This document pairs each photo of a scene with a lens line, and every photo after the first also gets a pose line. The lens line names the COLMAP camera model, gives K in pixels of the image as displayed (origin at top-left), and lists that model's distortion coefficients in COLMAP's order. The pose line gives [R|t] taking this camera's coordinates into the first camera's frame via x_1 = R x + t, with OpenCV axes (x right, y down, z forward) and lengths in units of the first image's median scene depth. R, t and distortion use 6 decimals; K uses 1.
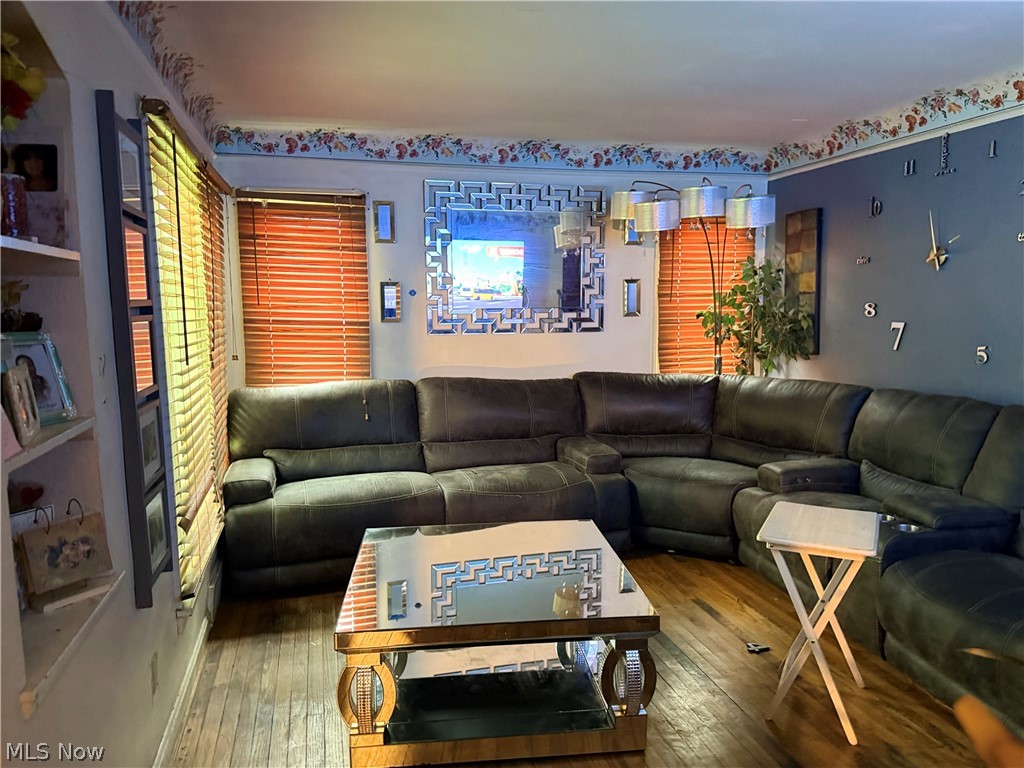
lens RADIAL K [[721.6, 0, 512.0], [0, 721.6, 384.0], [0, 0, 1]] dist [0.044658, -0.000595]
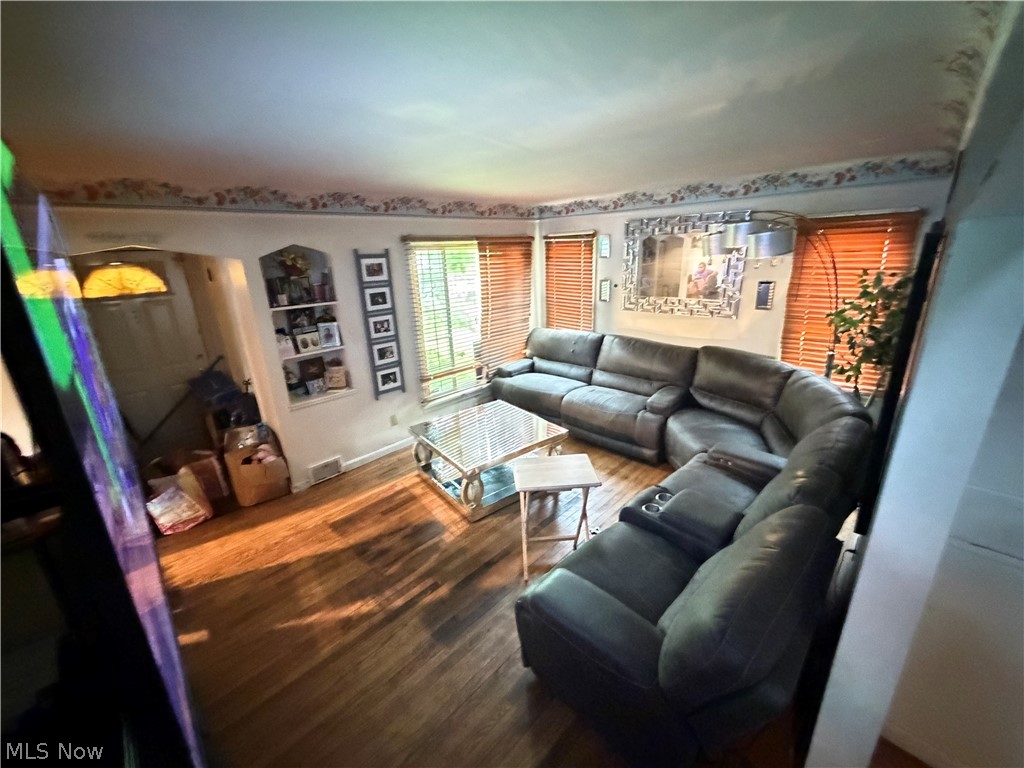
lens RADIAL K [[410.0, 0, 512.0], [0, 410.0, 384.0], [0, 0, 1]] dist [-0.000382, -0.000023]
pose [[0.512881, 0.232240, -0.826449, 0.633467], [-0.130932, 0.972610, 0.192059, -0.052207], [0.848416, 0.009705, 0.529241, 0.251105]]
